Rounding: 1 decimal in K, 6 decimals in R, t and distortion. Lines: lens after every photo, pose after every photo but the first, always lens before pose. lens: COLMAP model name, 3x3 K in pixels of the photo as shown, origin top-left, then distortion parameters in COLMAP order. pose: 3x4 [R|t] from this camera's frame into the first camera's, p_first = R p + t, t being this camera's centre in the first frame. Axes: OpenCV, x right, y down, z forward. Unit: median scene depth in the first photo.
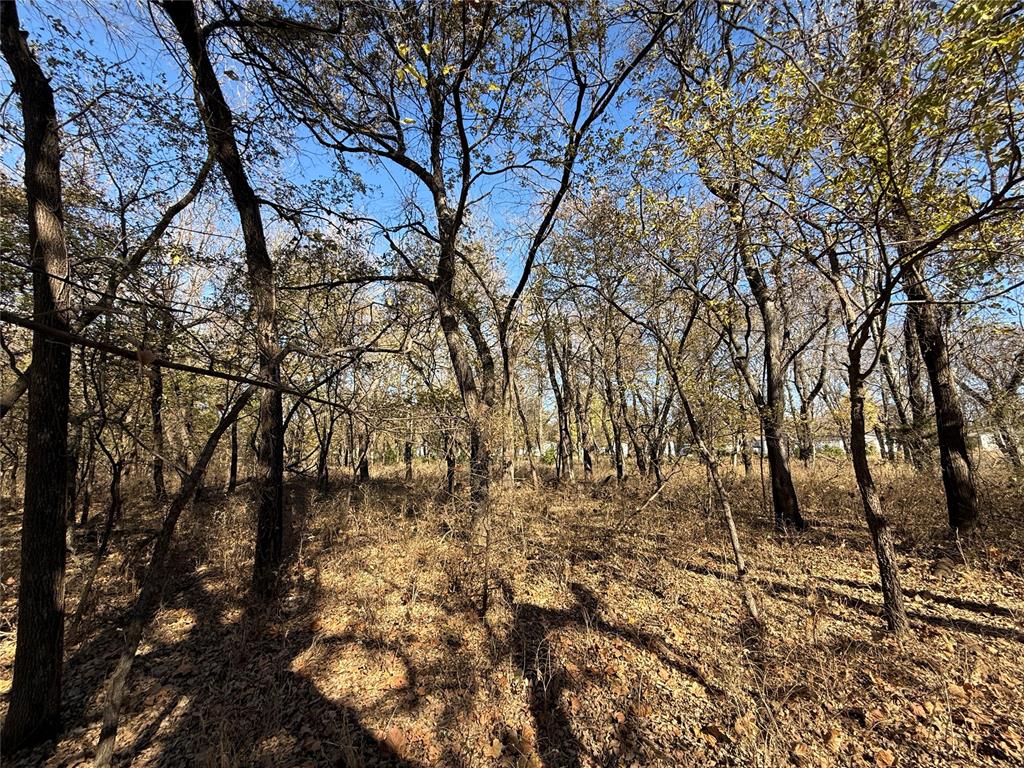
lens RADIAL K [[410.3, 0, 511.1], [0, 410.3, 383.7], [0, 0, 1]] dist [-0.001696, 0.000714]
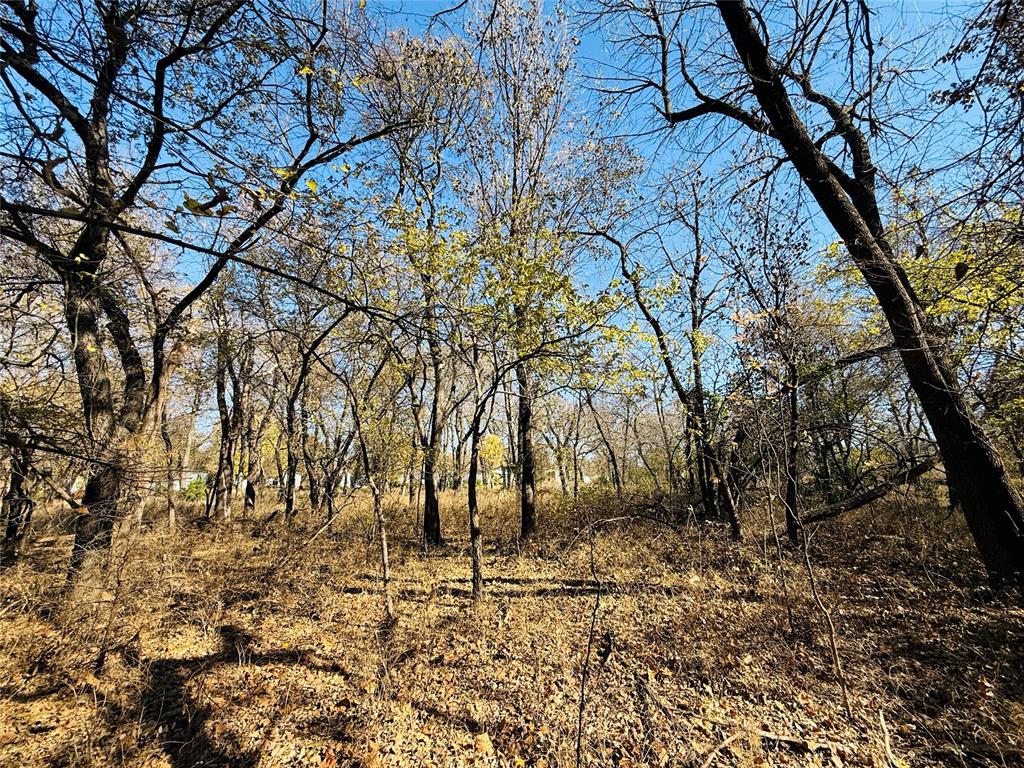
lens RADIAL K [[410.3, 0, 512.8], [0, 410.3, 382.8], [0, 0, 1]] dist [-0.001696, 0.000714]
pose [[0.737811, 0.153775, 0.657257, -0.036059], [-0.103940, 0.987974, -0.114472, -0.021125], [-0.666956, 0.016143, 0.744922, -0.097004]]
